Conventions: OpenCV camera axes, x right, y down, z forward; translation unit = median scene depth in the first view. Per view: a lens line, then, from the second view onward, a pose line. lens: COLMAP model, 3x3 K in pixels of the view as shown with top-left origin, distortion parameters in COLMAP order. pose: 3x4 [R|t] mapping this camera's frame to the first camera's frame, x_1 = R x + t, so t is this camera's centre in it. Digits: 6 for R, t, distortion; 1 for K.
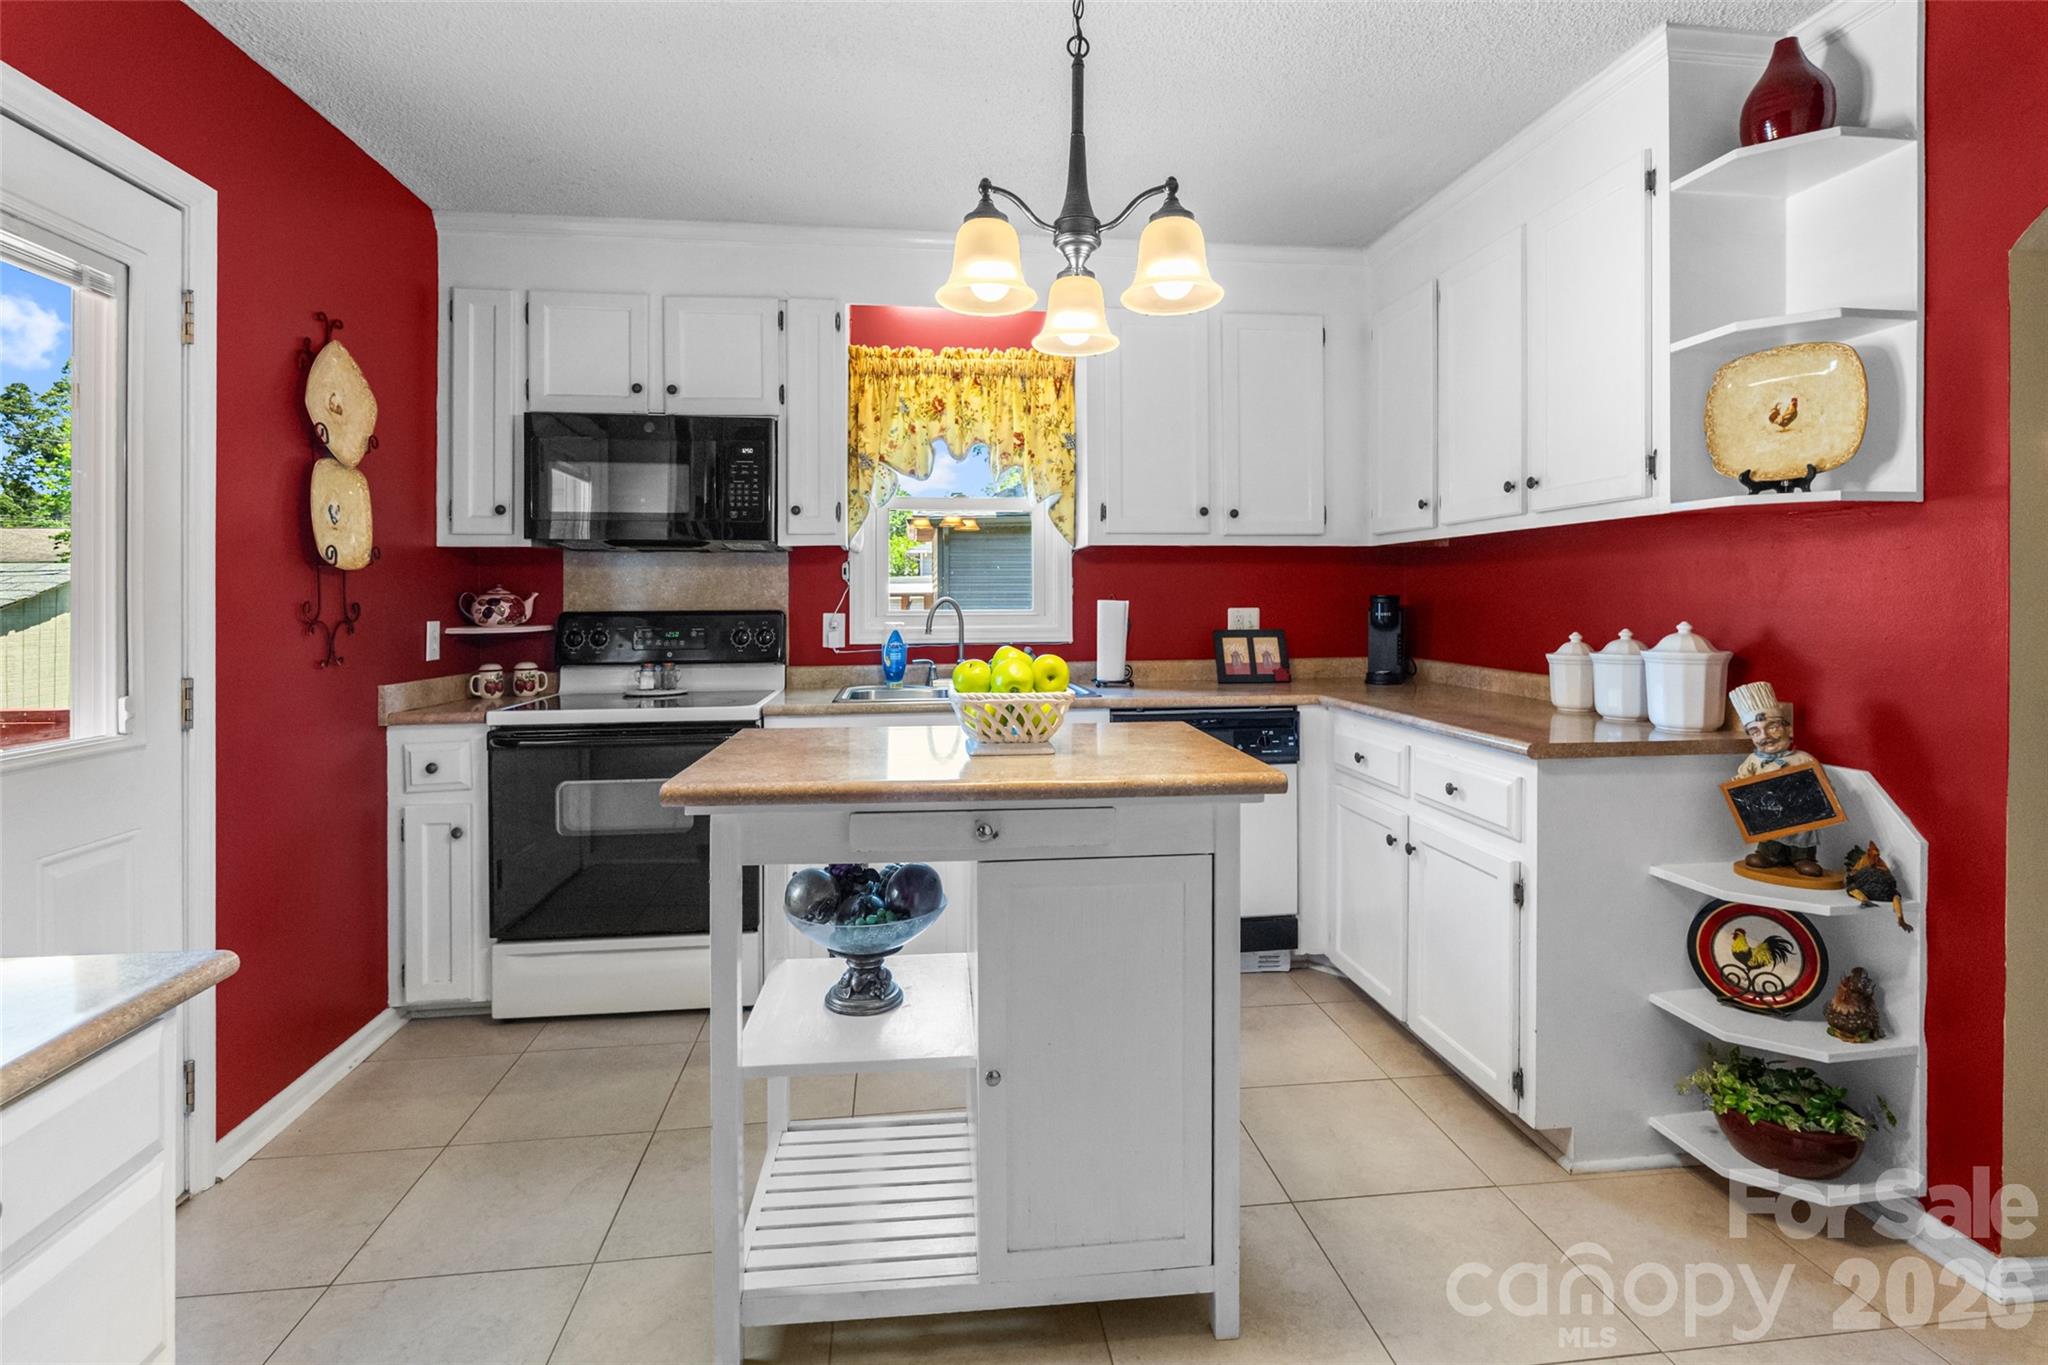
lens RADIAL K [[984.2, 0, 1026.7], [0, 984.2, 605.5], [0, 0, 1]] dist [-0.000718, 0.000283]
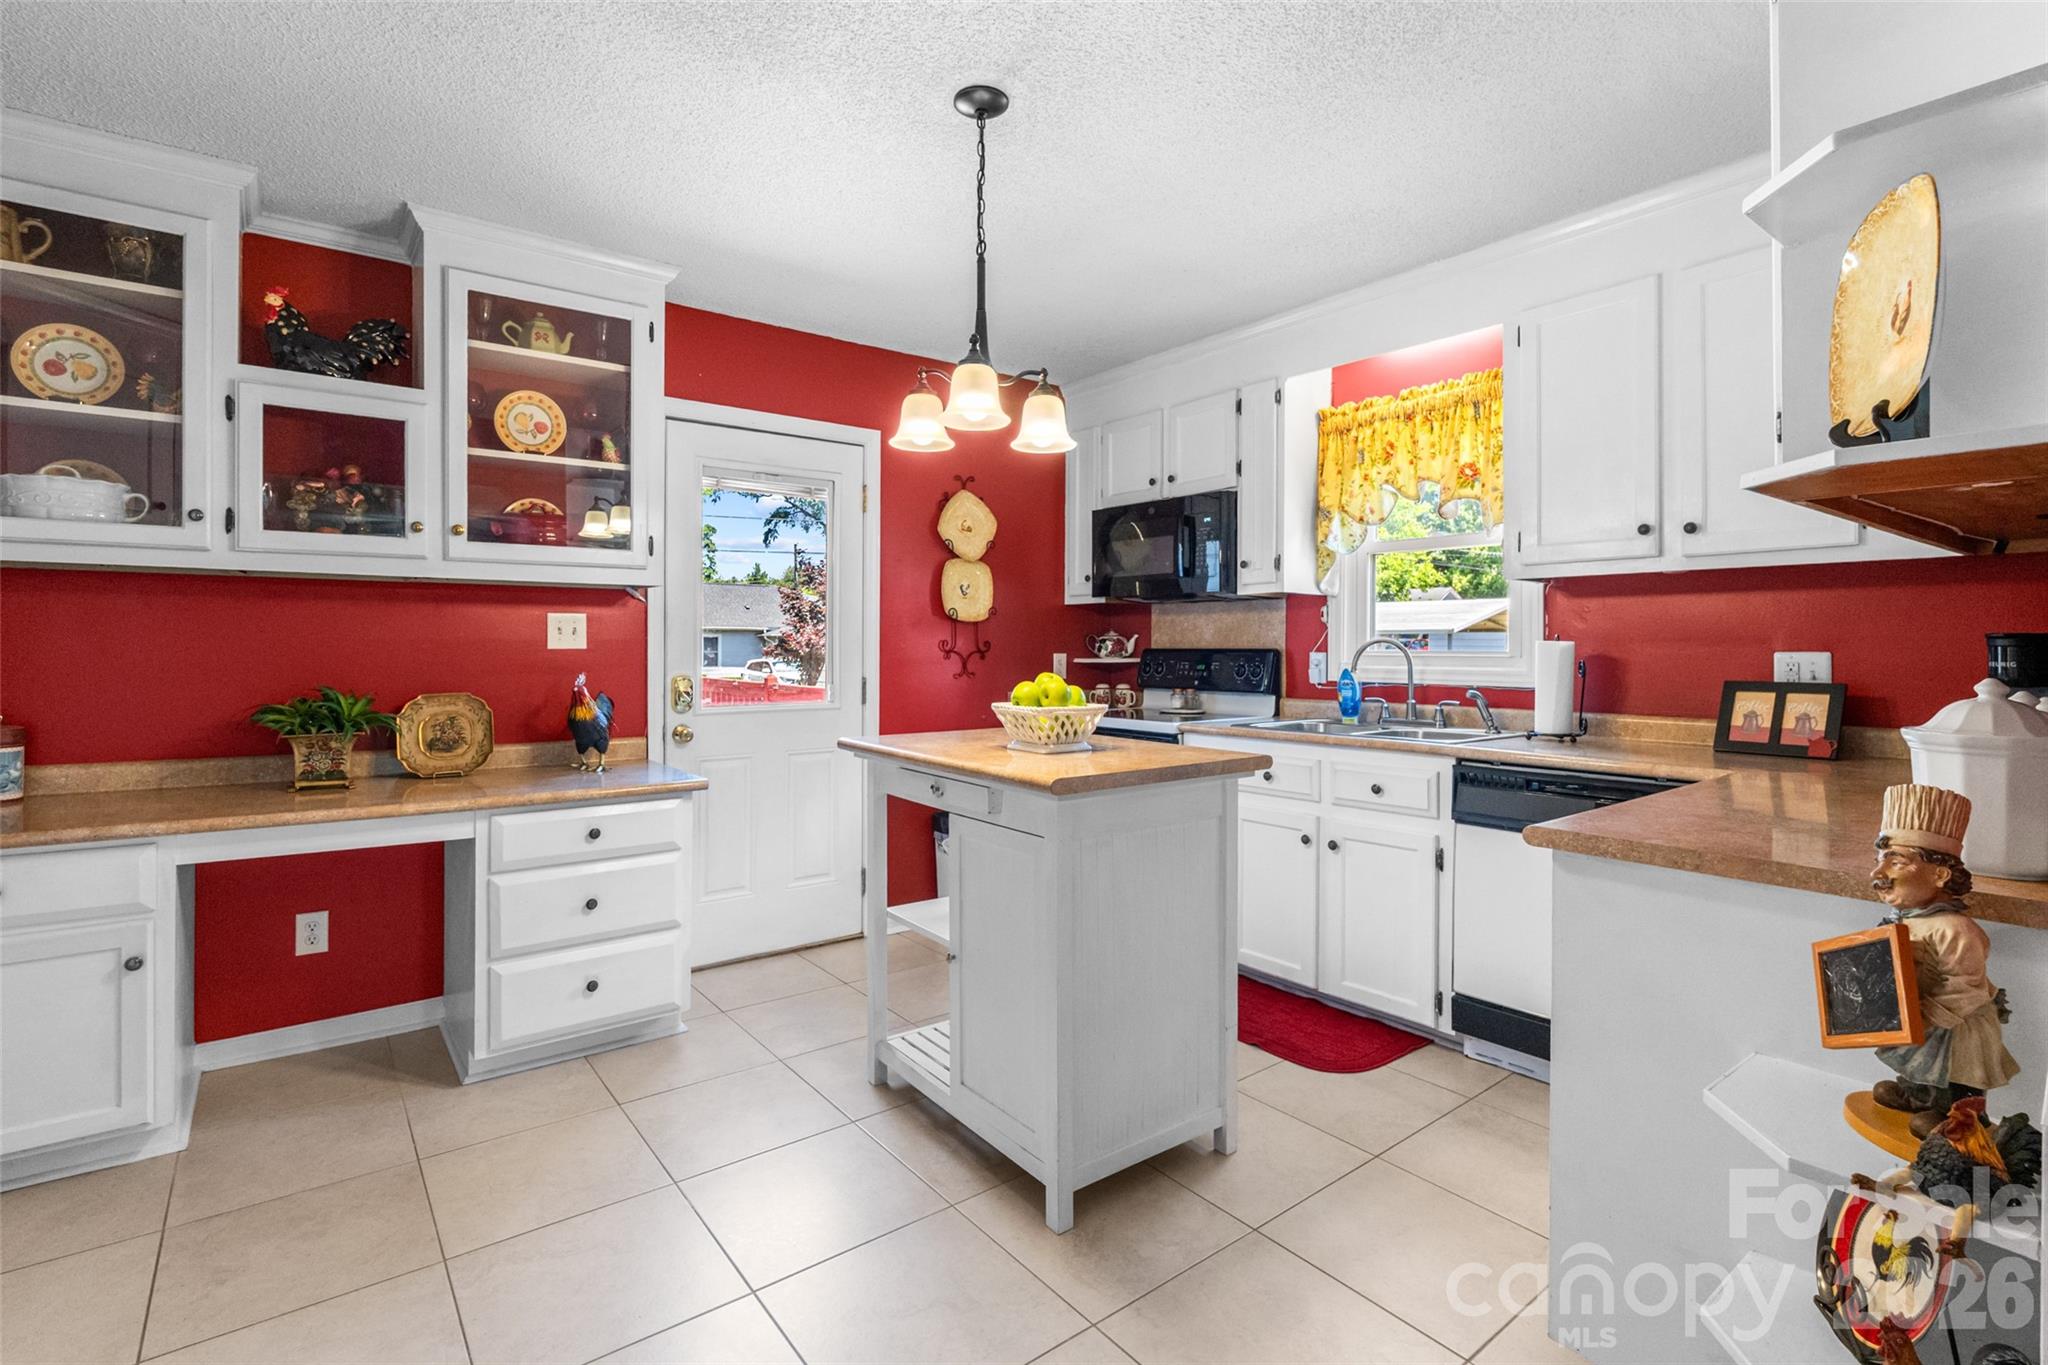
lens RADIAL K [[961.9, 0, 1012.4], [0, 961.9, 646.7], [0, 0, 1]] dist [-0.003952, -0.000286]
pose [[0.498689, 0.007190, -0.866751, 0.614919], [-0.008259, 0.999960, 0.003544, 0.000737], [0.866742, 0.005391, 0.498728, 0.173485]]
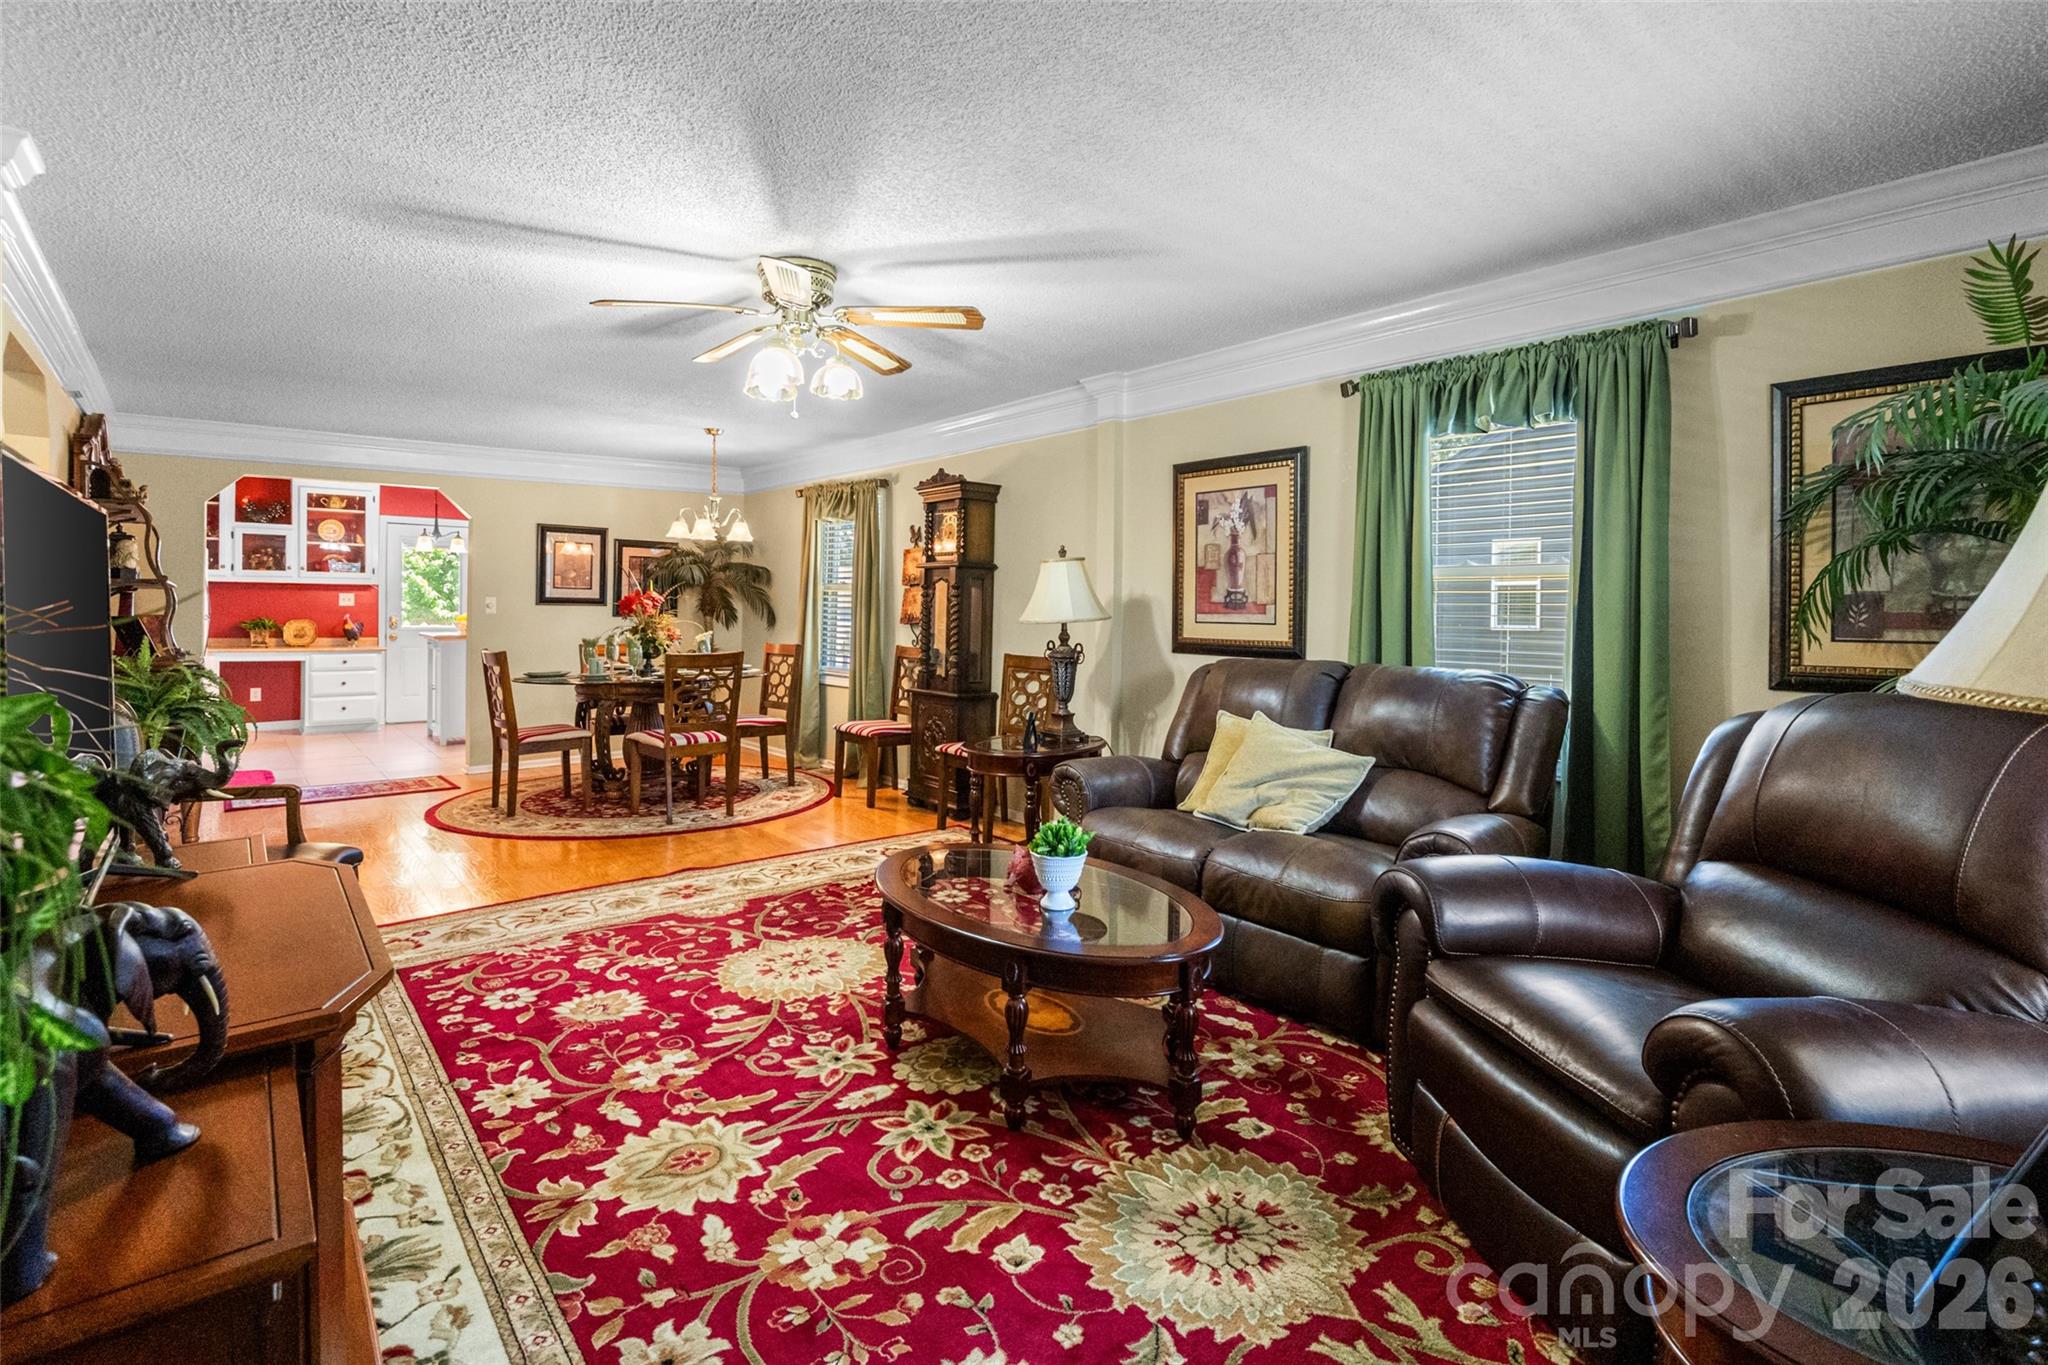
lens RADIAL K [[973.4, 0, 1026.0], [0, 973.4, 621.6], [0, 0, 1]] dist [-0.004819, 0.000604]
pose [[0.535024, 0.016849, -0.844669, 3.070841], [-0.018283, 0.999798, 0.008363, -0.004181], [0.844639, 0.010969, 0.535224, 0.431631]]
